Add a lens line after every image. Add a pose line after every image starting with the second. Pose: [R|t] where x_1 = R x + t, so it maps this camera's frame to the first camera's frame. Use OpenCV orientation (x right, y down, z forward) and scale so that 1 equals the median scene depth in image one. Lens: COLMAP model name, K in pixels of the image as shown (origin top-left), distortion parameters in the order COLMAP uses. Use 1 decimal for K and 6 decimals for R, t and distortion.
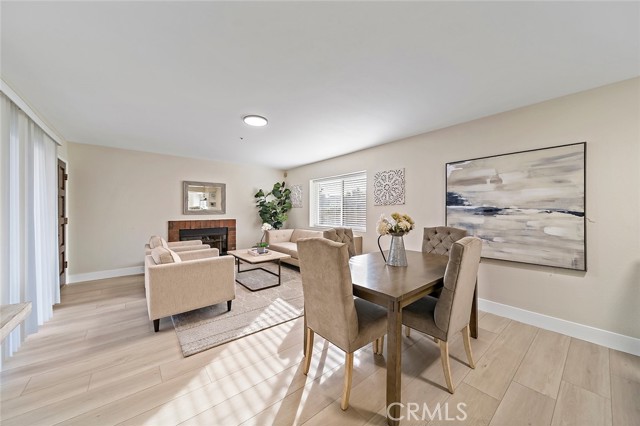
lens RADIAL K [[228.7, 0, 318.4], [0, 228.7, 210.4], [0, 0, 1]] dist [0.005984, 0.000009]
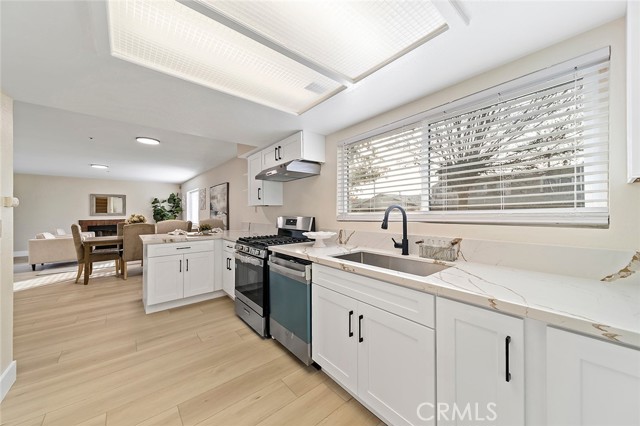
lens RADIAL K [[228.7, 0, 315.6], [0, 228.7, 208.0], [0, 0, 1]] dist [0.005984, 0.000009]
pose [[0.999861, -0.007734, 0.014762, 1.498452], [0.007942, 0.999869, -0.014073, -0.004075], [-0.014651, 0.014188, 0.999792, -0.958563]]
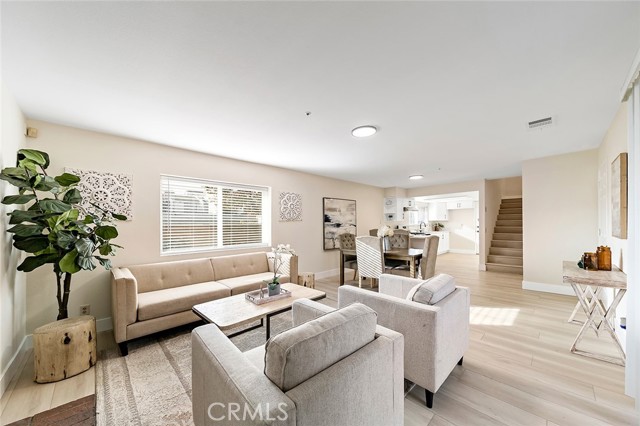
lens RADIAL K [[228.7, 0, 316.9], [0, 228.7, 224.2], [0, 0, 1]] dist [0.005984, 0.000009]
pose [[-0.082477, 0.005129, 0.996580, -1.218495], [0.013464, 0.999901, -0.004032, 0.000852], [-0.996502, 0.013085, -0.082538, 1.283764]]
